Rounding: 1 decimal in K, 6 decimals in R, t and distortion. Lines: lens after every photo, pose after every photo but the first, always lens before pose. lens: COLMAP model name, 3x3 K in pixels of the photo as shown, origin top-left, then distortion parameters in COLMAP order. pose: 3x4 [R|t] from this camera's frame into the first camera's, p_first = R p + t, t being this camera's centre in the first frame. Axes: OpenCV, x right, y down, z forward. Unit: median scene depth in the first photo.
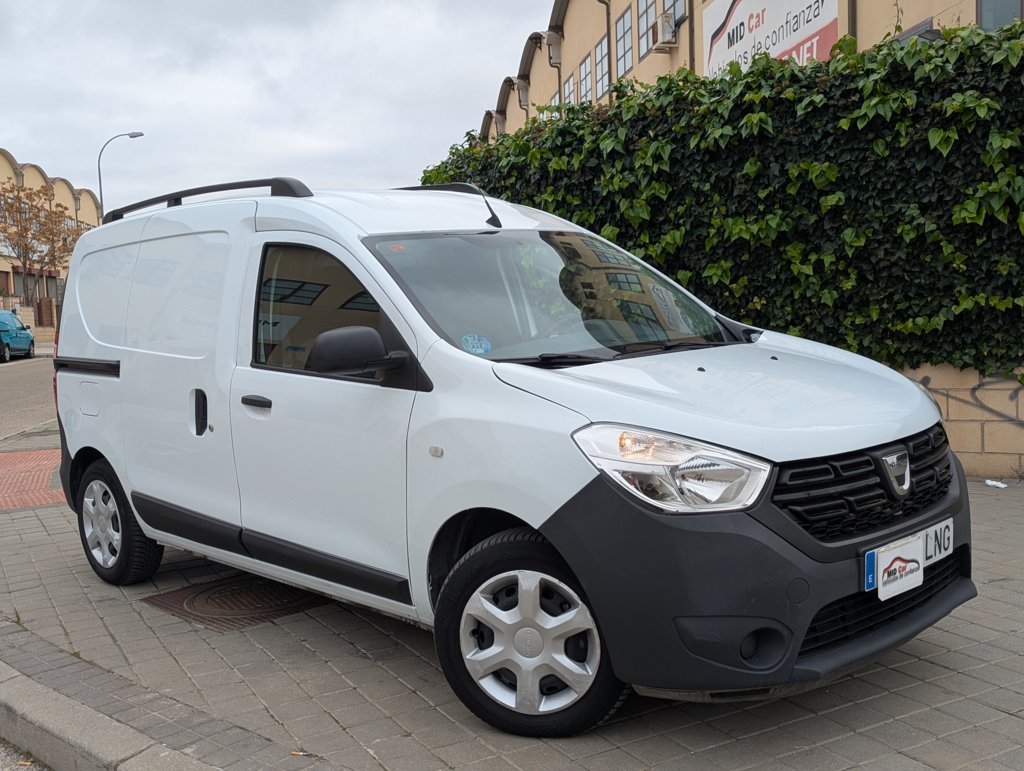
lens RADIAL K [[1119.4, 0, 512.0], [0, 1119.4, 385.5], [0, 0, 1]] dist [0.046553, -0.032272]
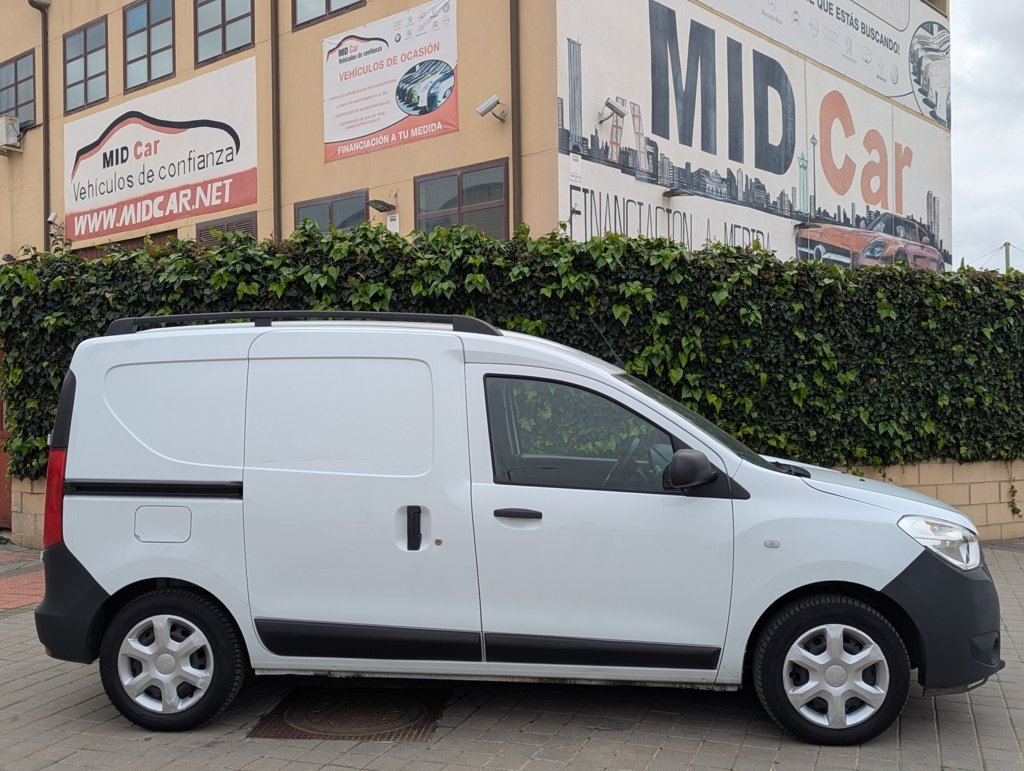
lens RADIAL K [[1099.8, 0, 512.0], [0, 1099.8, 385.5], [0, 0, 1]] dist [0.073053, -0.014703]
pose [[0.731970, 0.044764, 0.679864, -0.617574], [0.025192, 0.995379, -0.092661, -0.007950], [-0.680871, 0.084953, 0.727460, 0.114226]]
